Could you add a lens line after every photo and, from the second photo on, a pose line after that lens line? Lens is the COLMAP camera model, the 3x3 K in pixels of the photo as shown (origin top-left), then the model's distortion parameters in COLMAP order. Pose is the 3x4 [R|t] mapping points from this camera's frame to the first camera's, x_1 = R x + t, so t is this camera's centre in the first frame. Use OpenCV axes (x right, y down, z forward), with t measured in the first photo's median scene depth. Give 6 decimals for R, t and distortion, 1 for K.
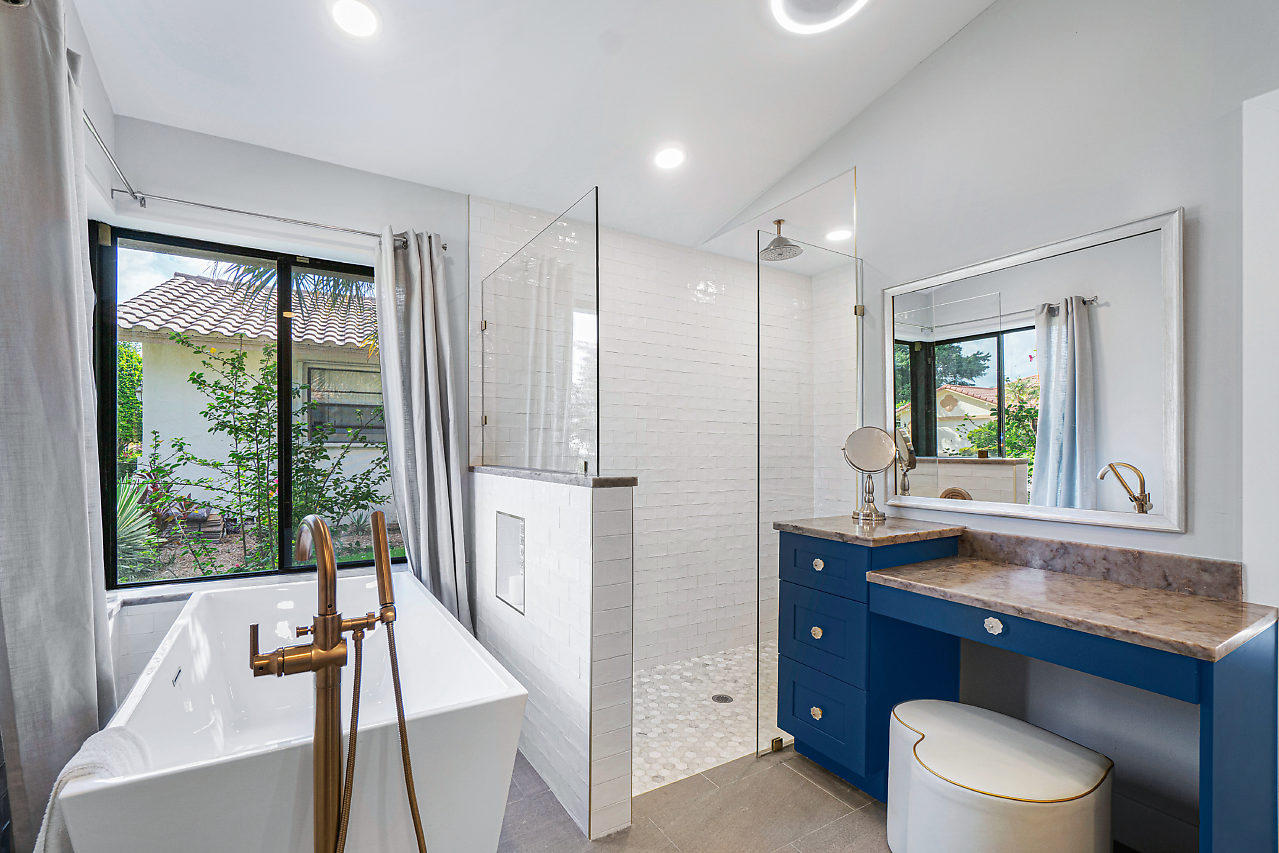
lens RADIAL K [[578.7, 0, 637.4], [0, 578.7, 453.6], [0, 0, 1]] dist [0.000350, 0.000063]
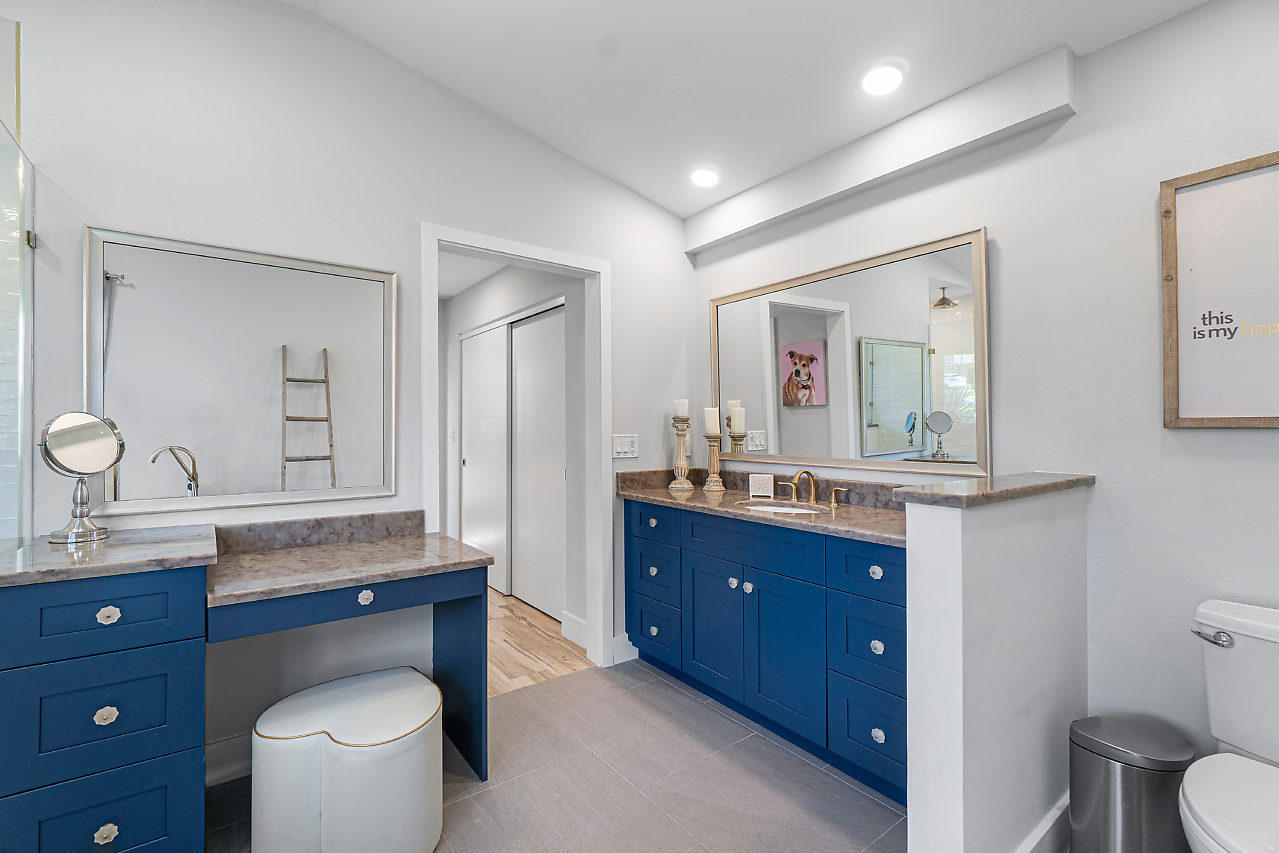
lens RADIAL K [[541.9, 0, 639.5], [0, 541.9, 426.5], [0, 0, 1]] dist [-0.000361, 0.000022]
pose [[-0.094112, -0.002568, 0.995558, -0.429756], [0.003456, 0.999990, 0.002906, -0.035708], [-0.995556, 0.003714, -0.094102, 0.477496]]
